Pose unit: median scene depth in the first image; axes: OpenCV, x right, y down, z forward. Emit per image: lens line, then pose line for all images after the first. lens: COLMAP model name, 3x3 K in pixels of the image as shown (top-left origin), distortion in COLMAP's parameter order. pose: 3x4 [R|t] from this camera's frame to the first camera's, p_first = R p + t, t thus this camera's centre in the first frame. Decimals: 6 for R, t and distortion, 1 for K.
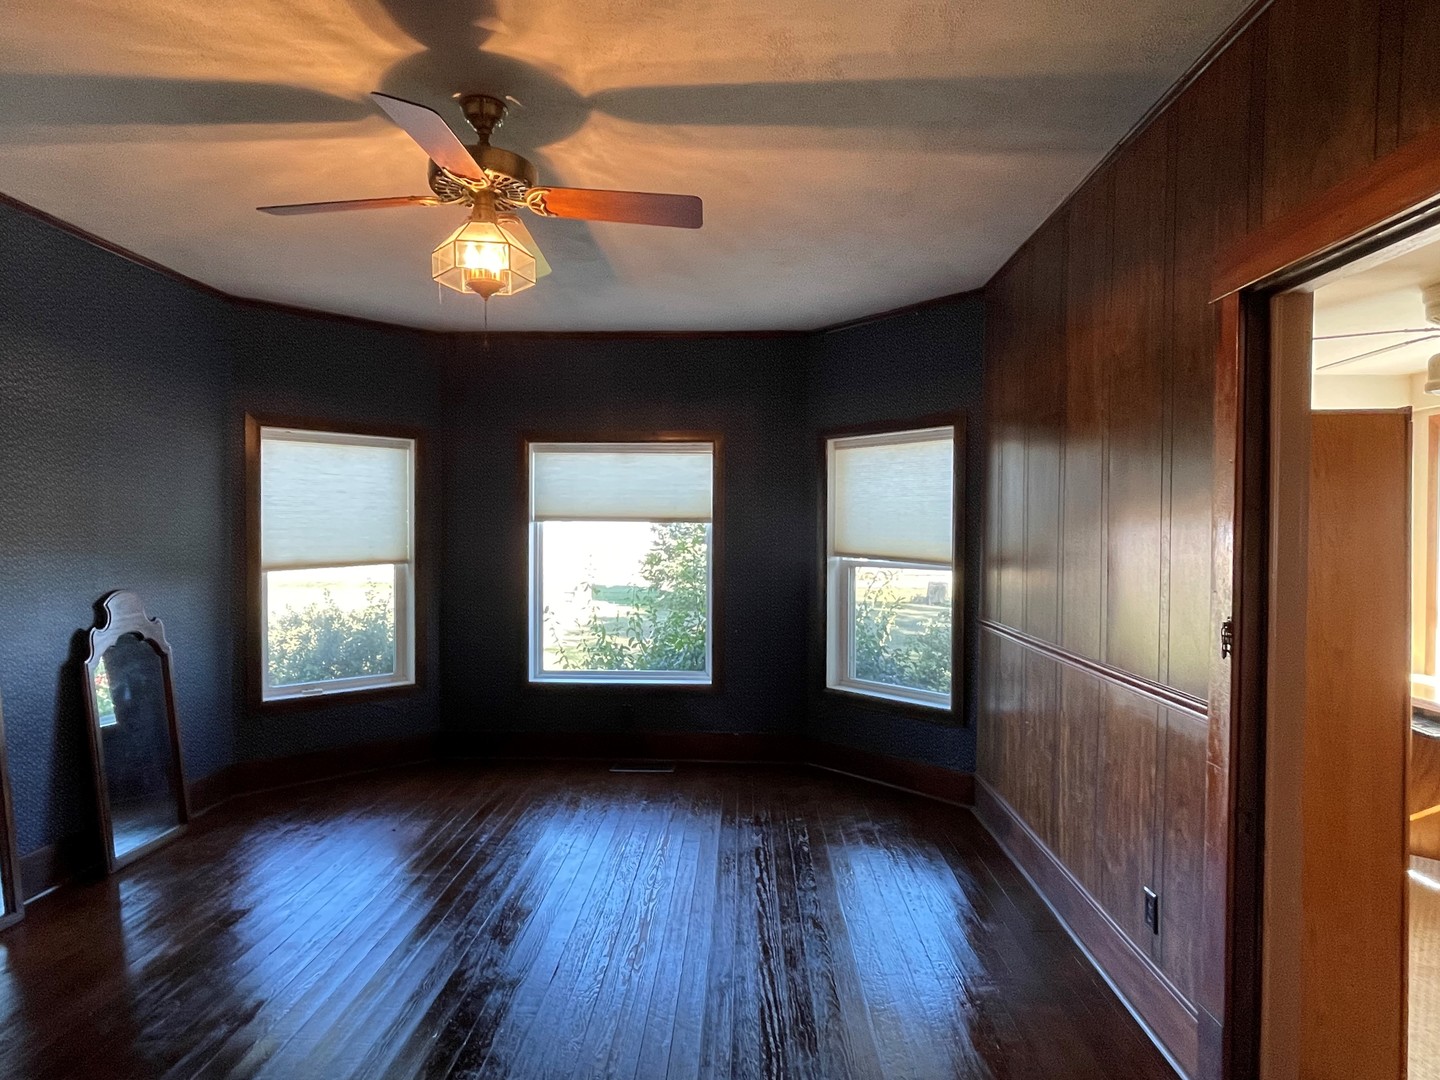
lens RADIAL K [[822.4, 0, 728.3], [0, 822.4, 540.0], [0, 0, 1]] dist [0.001747, -0.002275]
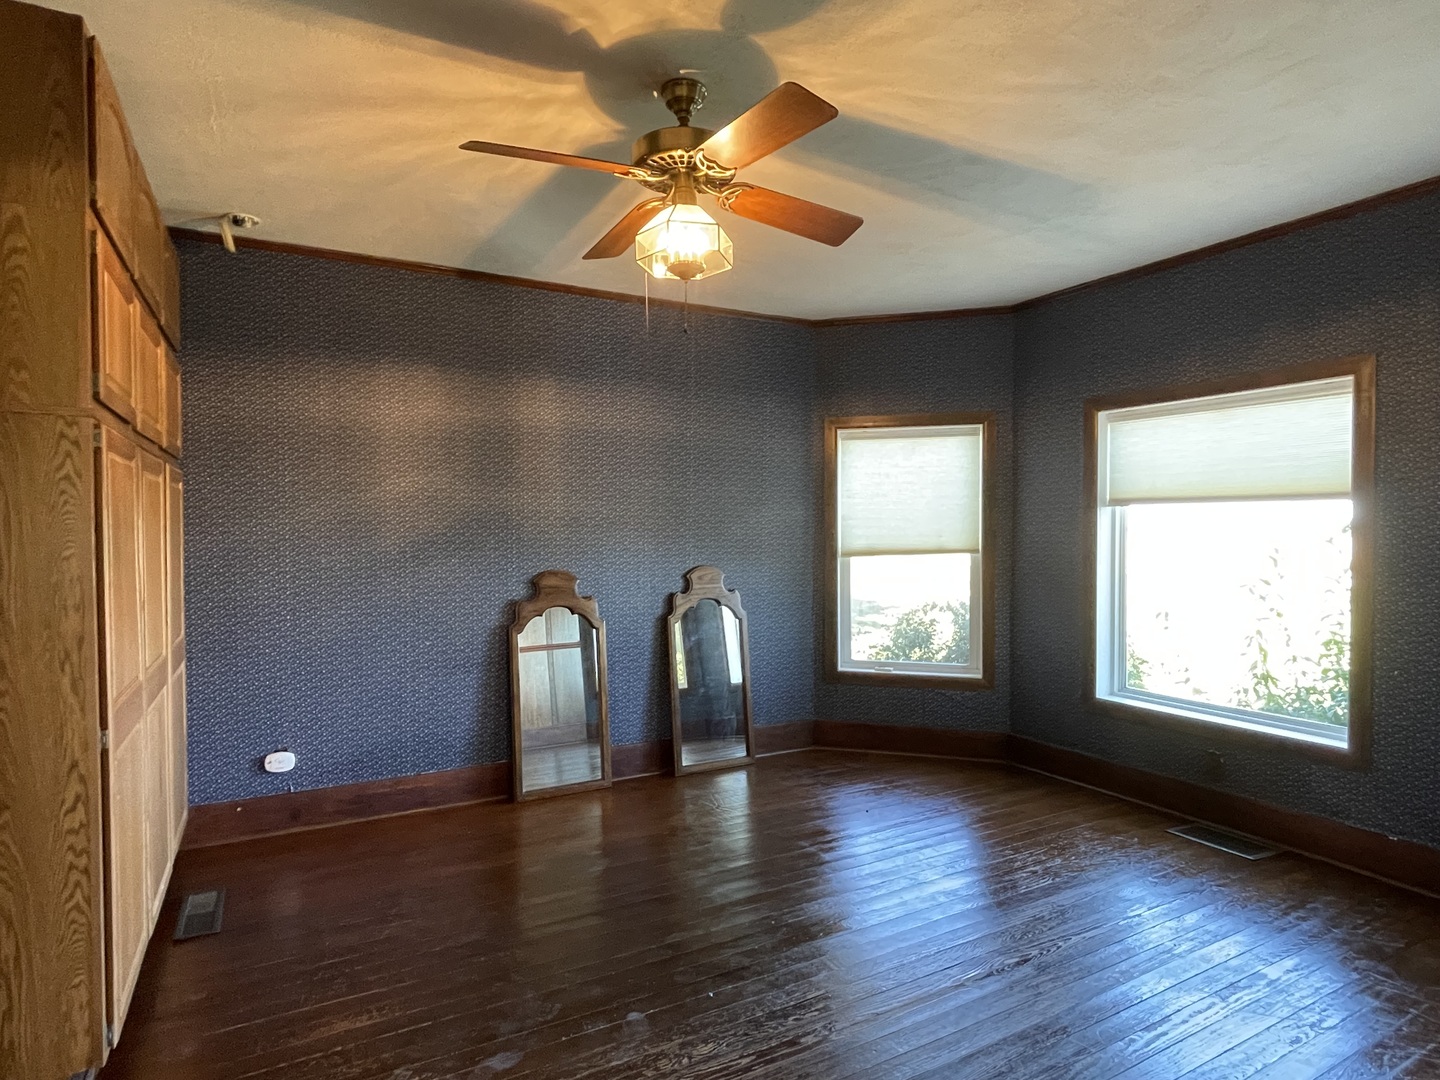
lens RADIAL K [[822.4, 0, 727.6], [0, 822.4, 544.7], [0, 0, 1]] dist [0.001747, -0.002275]
pose [[0.509987, 0.010754, -0.860115, 0.309456], [-0.004092, 0.999941, 0.010077, 0.009923], [0.860172, -0.001620, 0.510001, 0.272809]]
